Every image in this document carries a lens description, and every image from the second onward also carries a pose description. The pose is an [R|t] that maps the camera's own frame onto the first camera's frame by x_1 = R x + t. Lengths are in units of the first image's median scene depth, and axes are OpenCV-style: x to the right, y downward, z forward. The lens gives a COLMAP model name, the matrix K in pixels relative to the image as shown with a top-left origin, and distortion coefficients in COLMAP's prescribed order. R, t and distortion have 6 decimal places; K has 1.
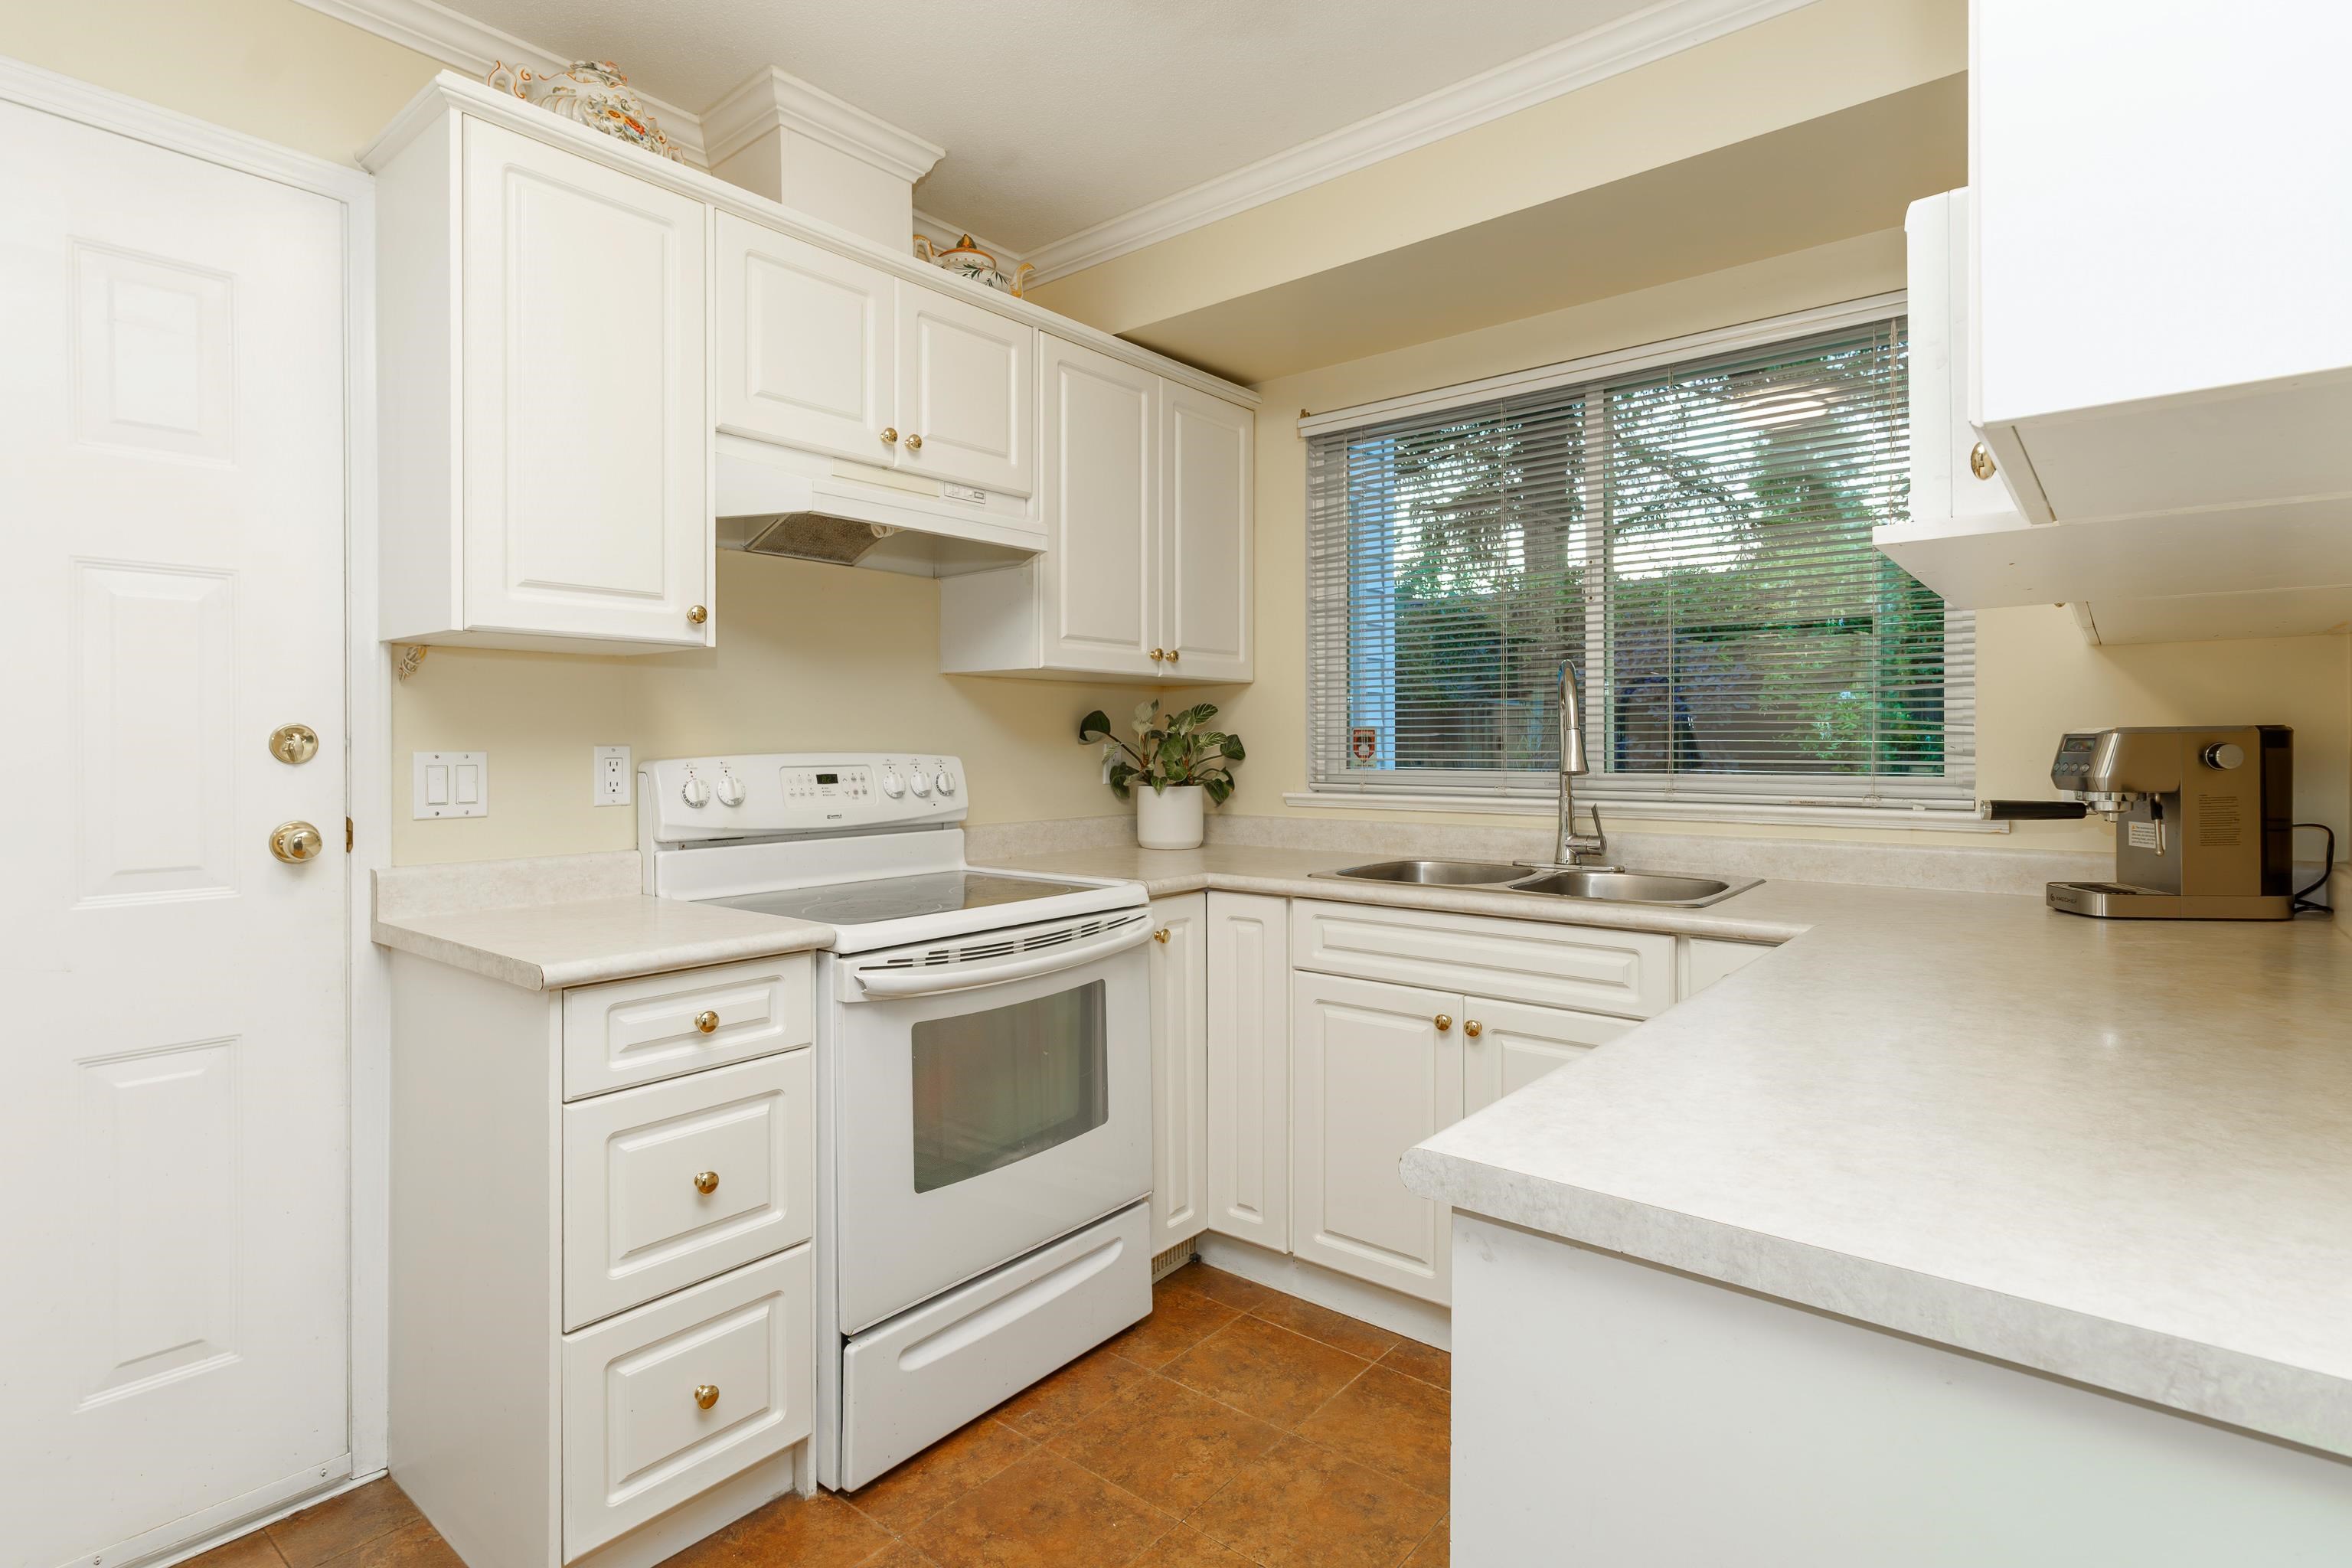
lens RADIAL K [[1161.8, 0, 1179.5], [0, 1161.8, 745.3], [0, 0, 1]] dist [0.002351, 0.000316]
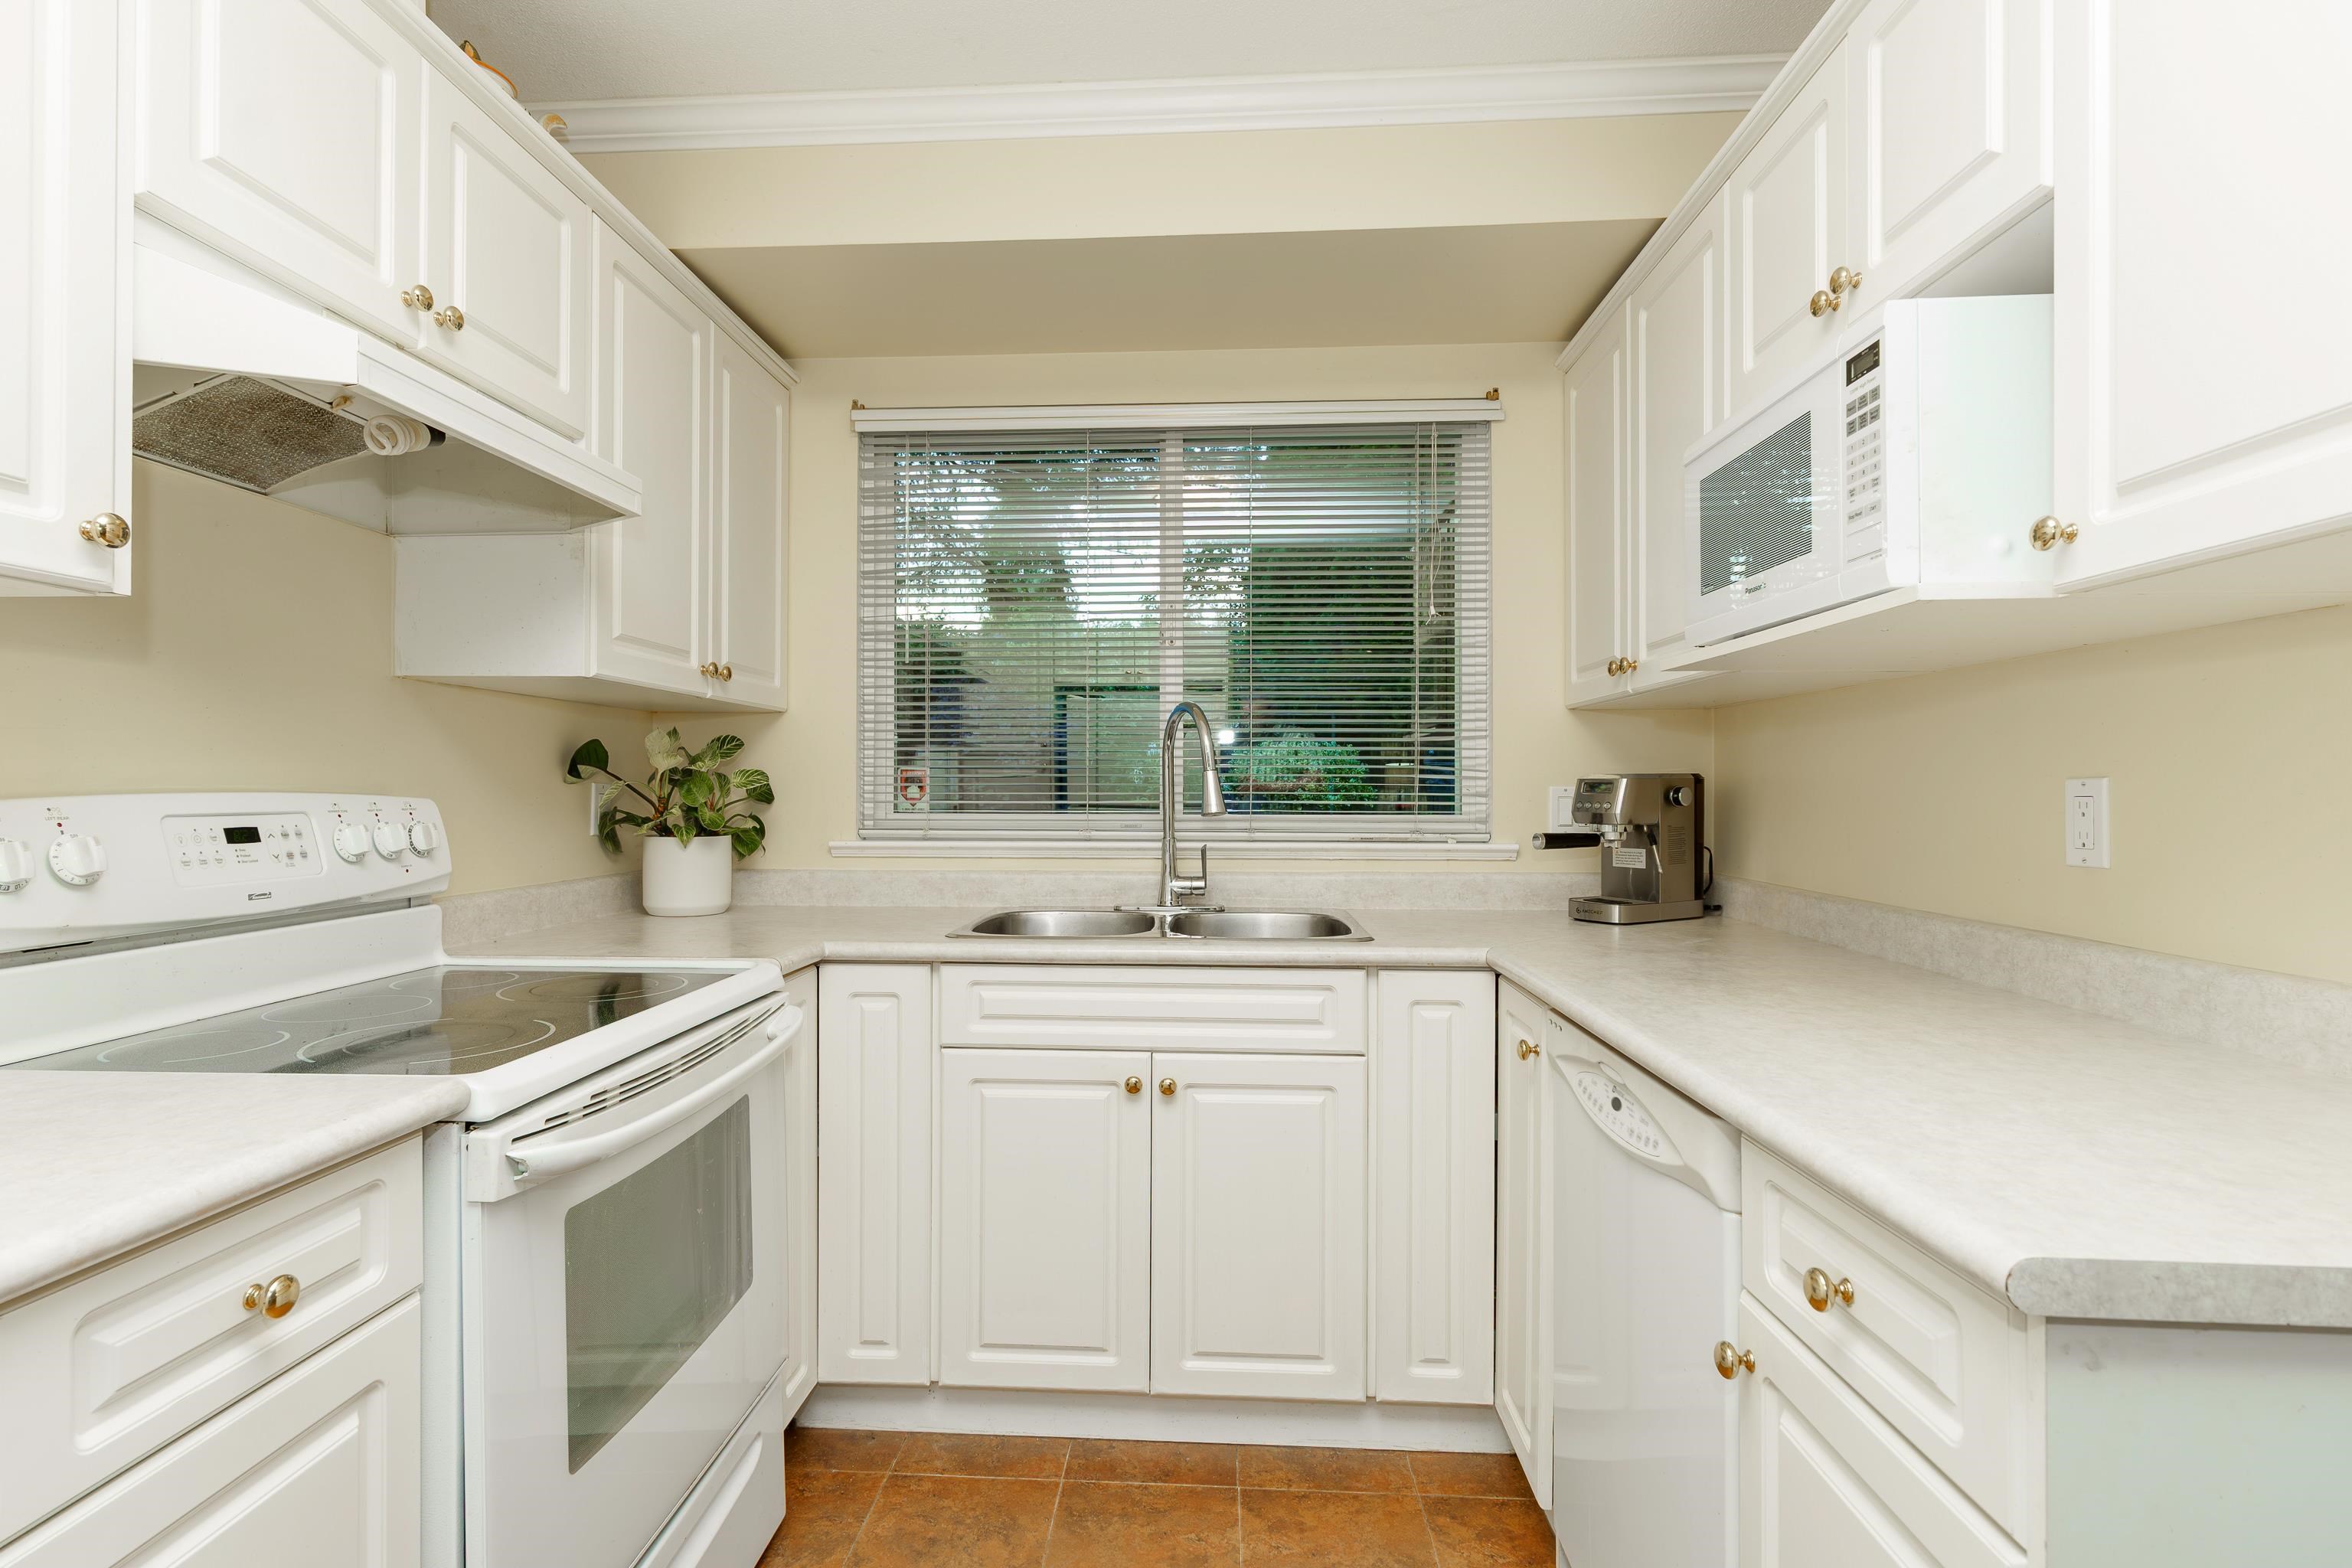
lens RADIAL K [[1129.0, 0, 1176.0], [0, 1129.0, 784.0], [0, 0, 1]] dist [0.002298, 0.000332]
pose [[0.811251, 0.006434, 0.584663, -0.242990], [-0.002719, 0.999970, -0.007231, 0.004824], [-0.584692, 0.004277, 0.811244, 0.221859]]
